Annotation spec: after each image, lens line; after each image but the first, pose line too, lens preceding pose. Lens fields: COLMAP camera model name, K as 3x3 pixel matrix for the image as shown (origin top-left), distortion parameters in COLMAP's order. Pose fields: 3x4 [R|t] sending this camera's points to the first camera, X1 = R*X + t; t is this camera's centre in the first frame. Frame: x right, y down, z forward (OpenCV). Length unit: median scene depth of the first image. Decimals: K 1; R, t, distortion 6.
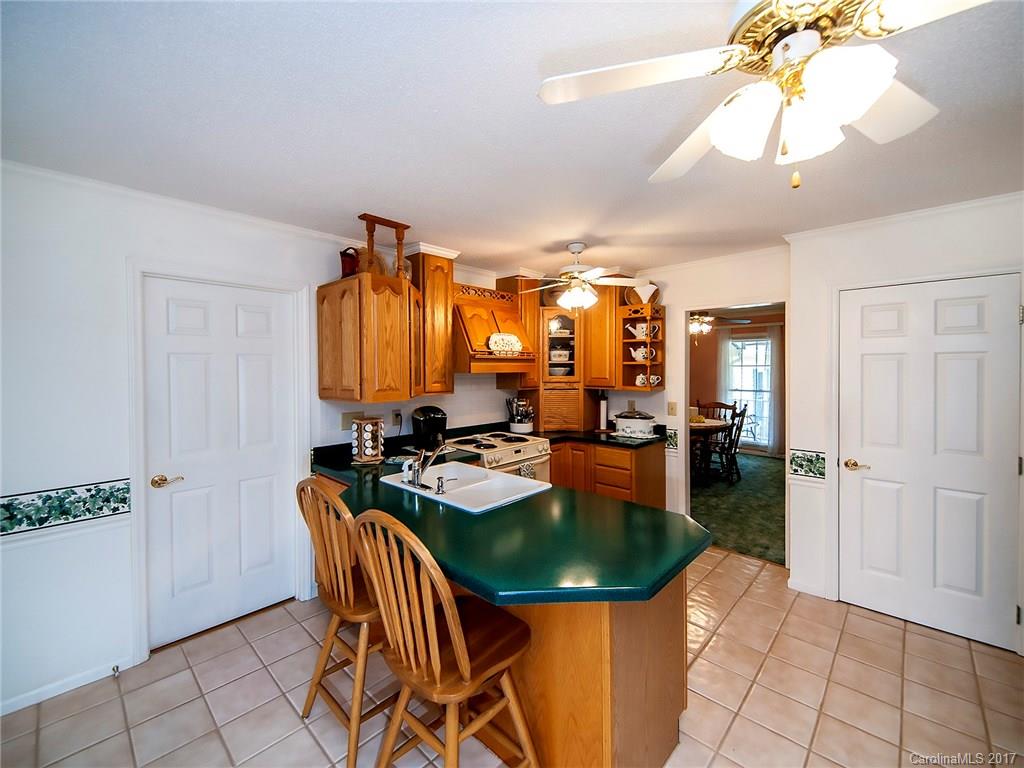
lens RADIAL K [[427.0, 0, 506.3], [0, 427.0, 370.4], [0, 0, 1]] dist [-0.001357, -0.000572]
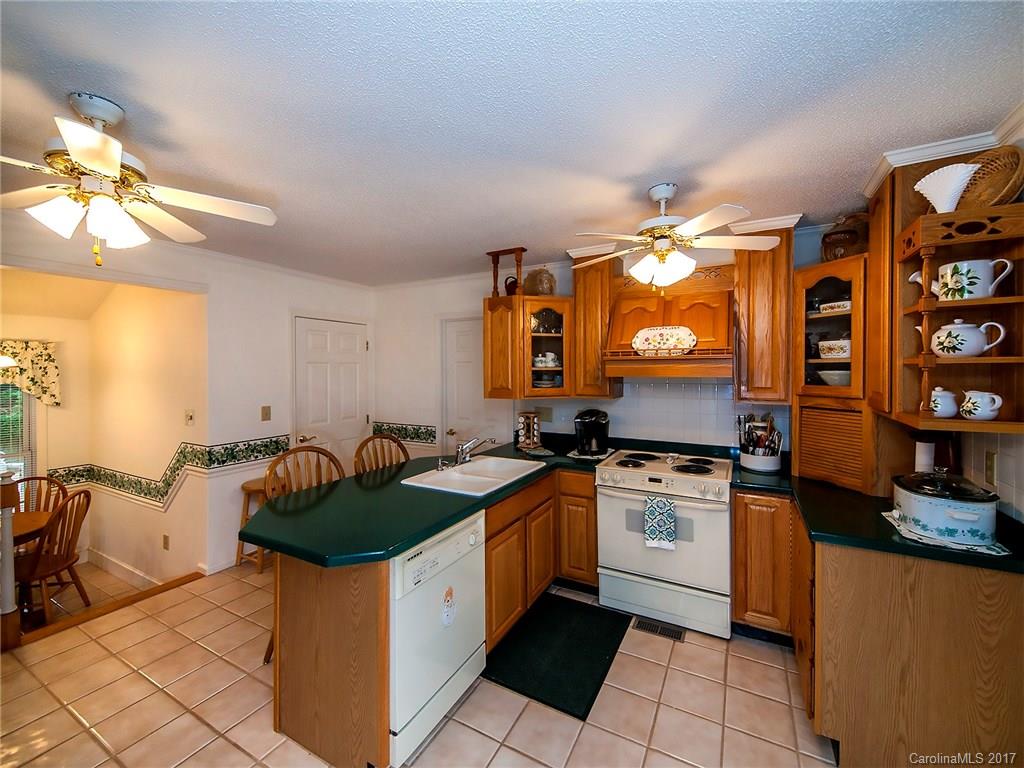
lens RADIAL K [[427.0, 0, 506.3], [0, 427.0, 370.4], [0, 0, 1]] dist [-0.001357, -0.000572]
pose [[0.248850, 0.014532, -0.968433, 0.812217], [0.004978, 0.999855, 0.016282, -0.025389], [0.968529, -0.008872, 0.248741, 0.635454]]
